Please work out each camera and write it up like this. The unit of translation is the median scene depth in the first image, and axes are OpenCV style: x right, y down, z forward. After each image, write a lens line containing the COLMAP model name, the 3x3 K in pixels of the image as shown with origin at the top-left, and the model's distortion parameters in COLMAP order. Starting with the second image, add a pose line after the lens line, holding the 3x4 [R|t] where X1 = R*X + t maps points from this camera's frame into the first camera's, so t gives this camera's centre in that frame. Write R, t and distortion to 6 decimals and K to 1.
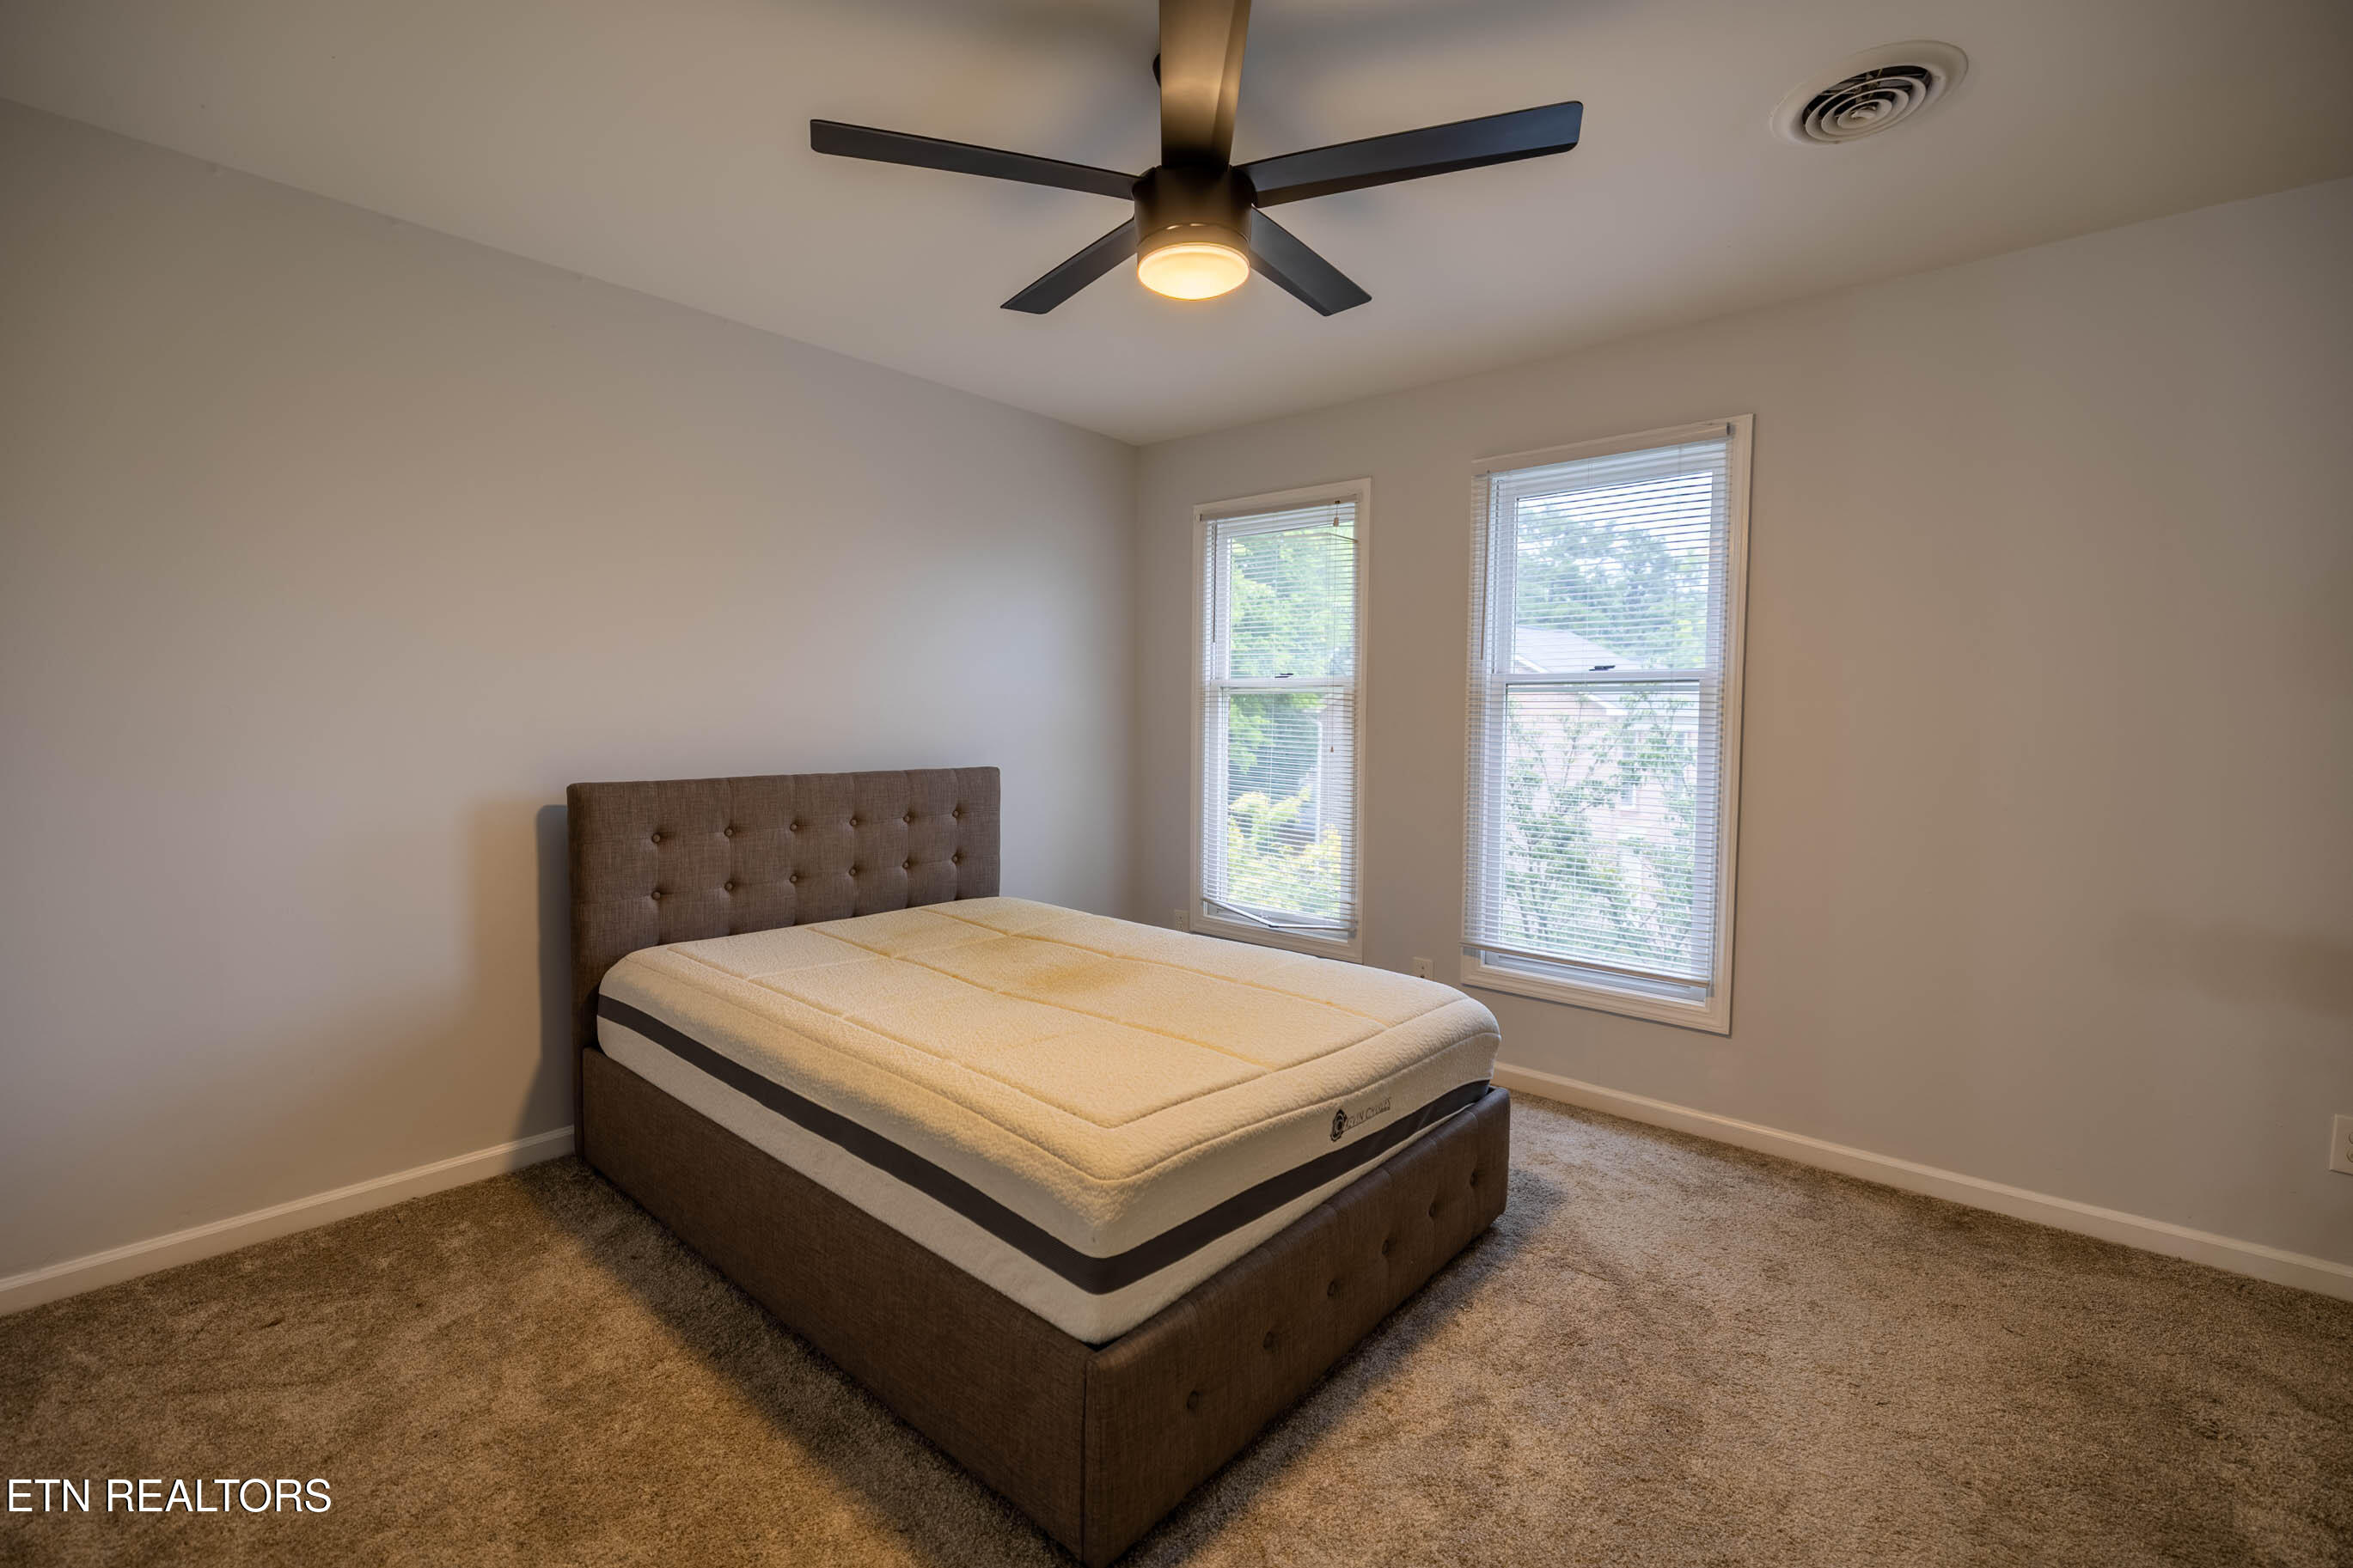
lens RADIAL K [[1017.0, 0, 1167.6], [0, 1017.0, 773.3], [0, 0, 1]] dist [0.000960, 0.000089]
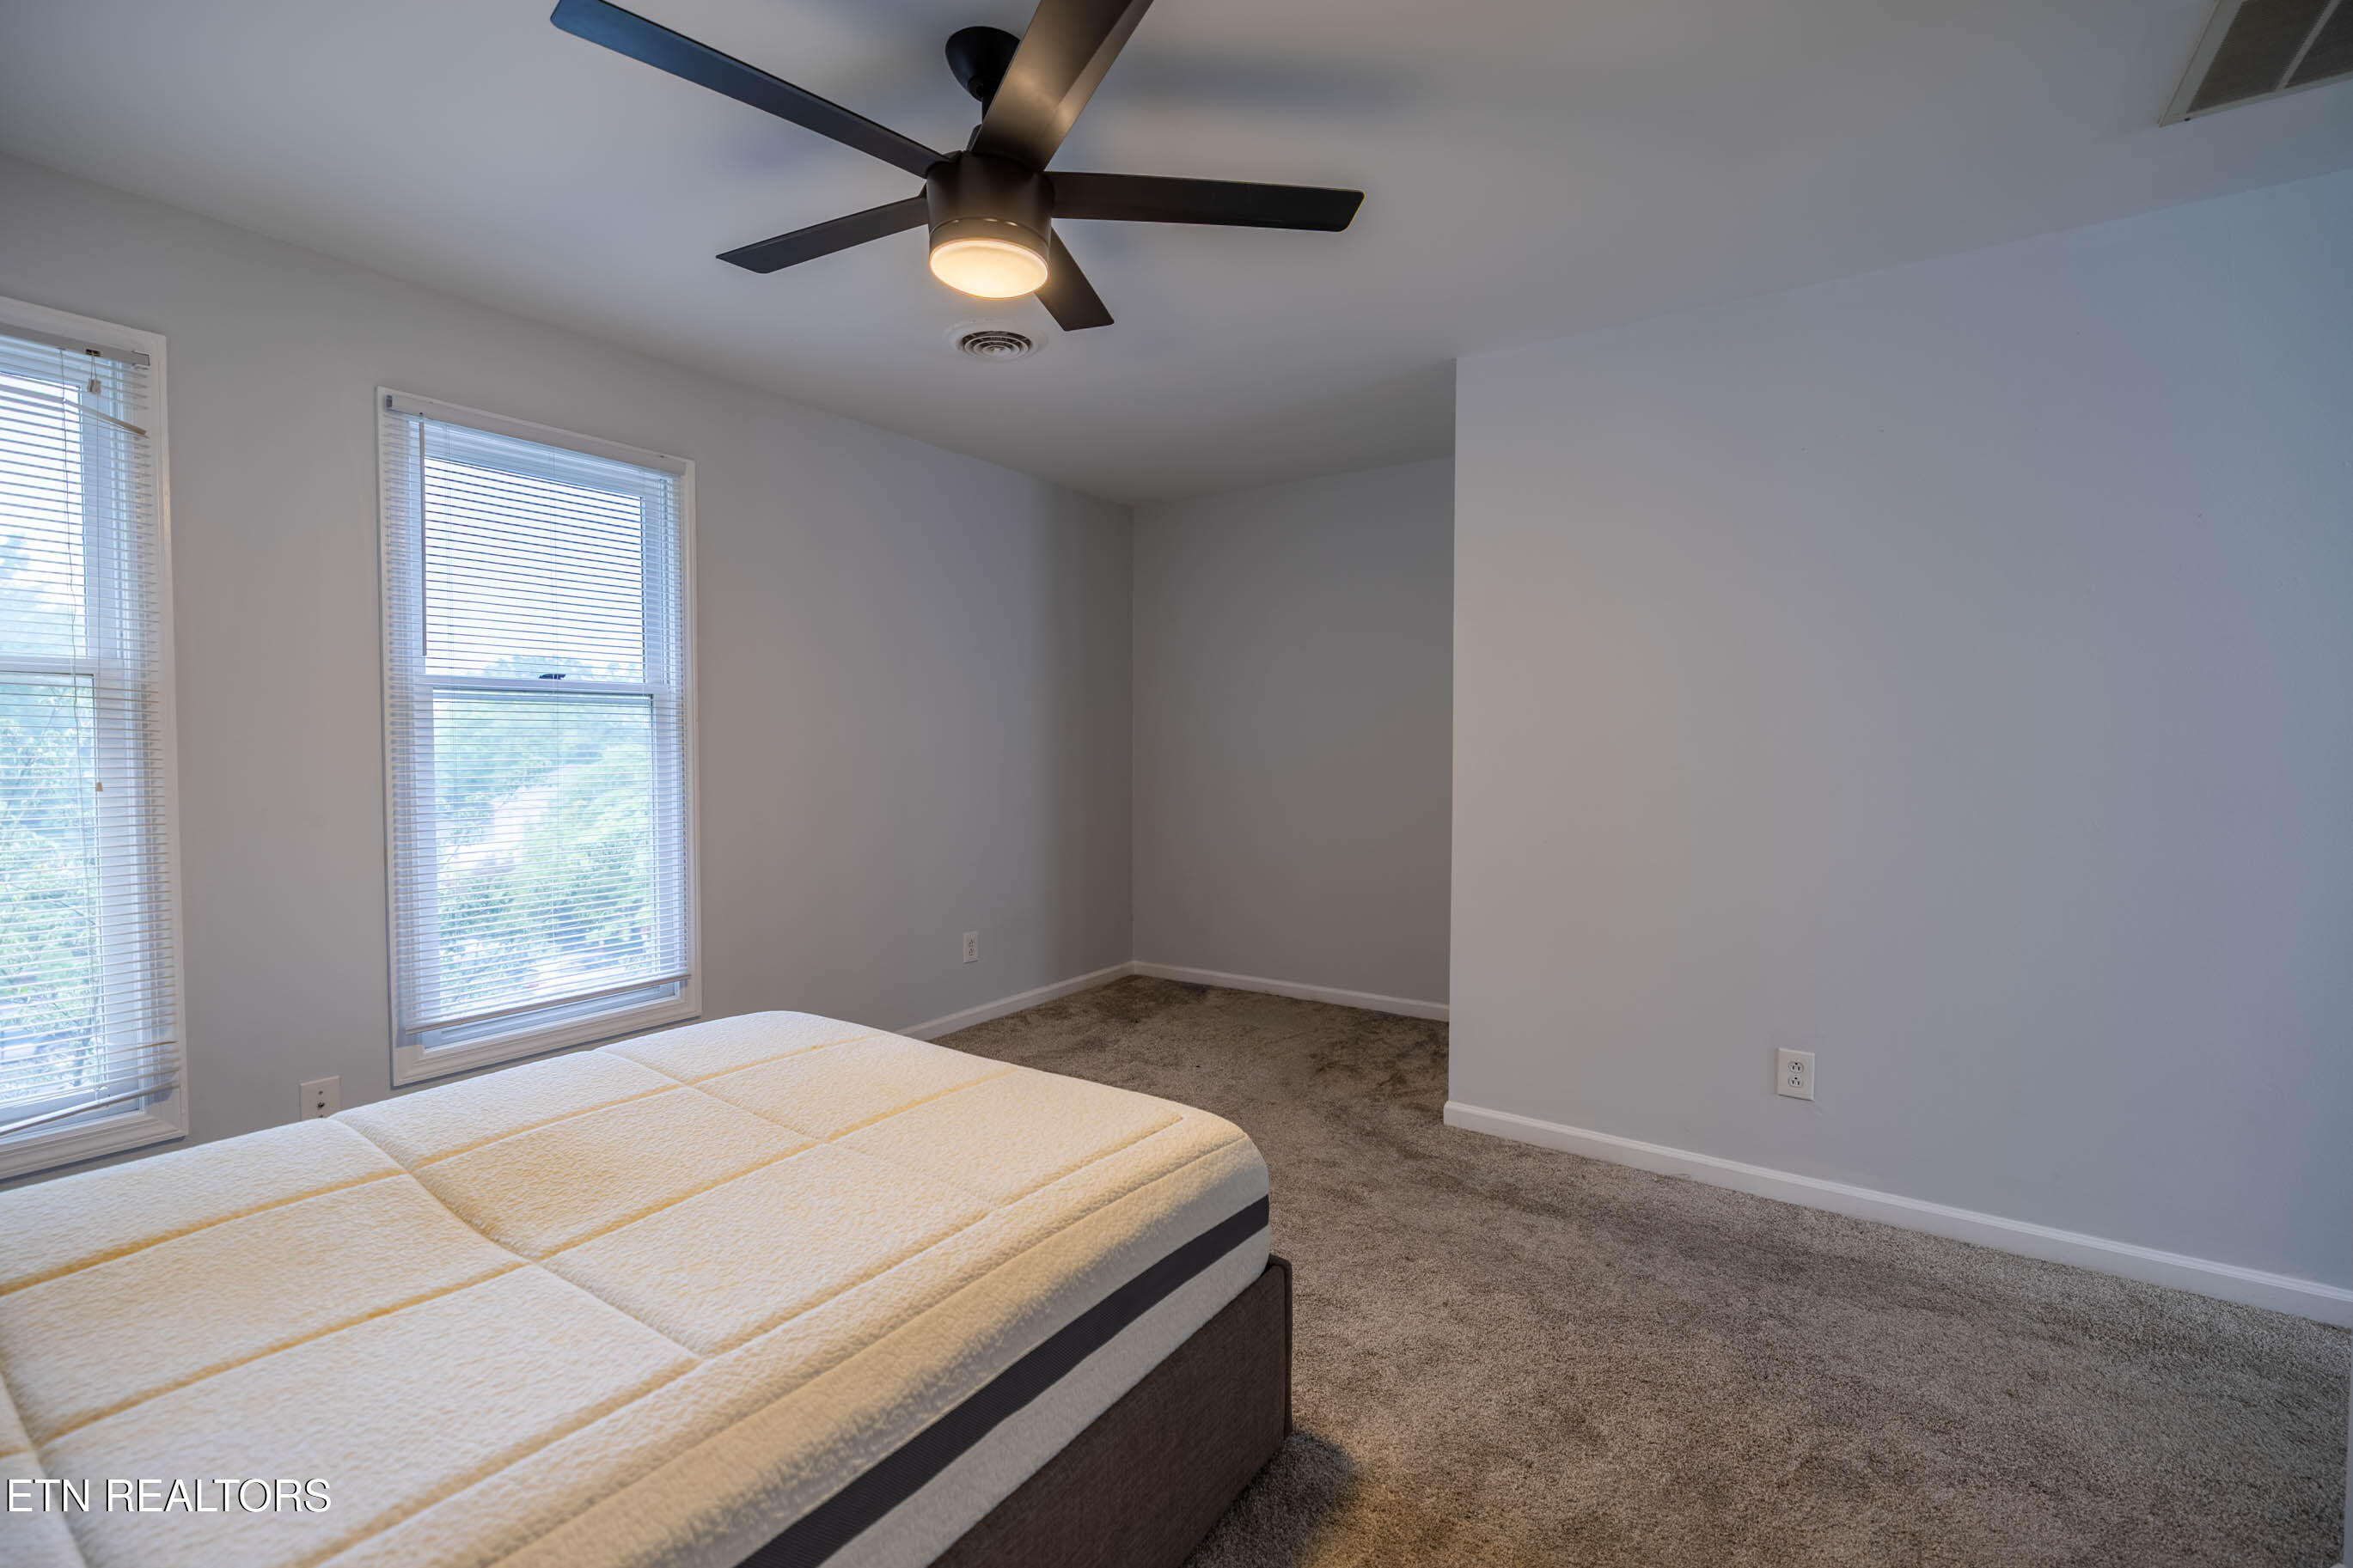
lens RADIAL K [[1017.0, 0, 1167.6], [0, 1017.0, 773.3], [0, 0, 1]] dist [0.000960, 0.000089]
pose [[-0.115598, -0.045934, 0.992233, -0.623563], [0.050572, 0.997362, 0.052064, -0.040512], [-0.992008, 0.056198, -0.112970, 0.628091]]
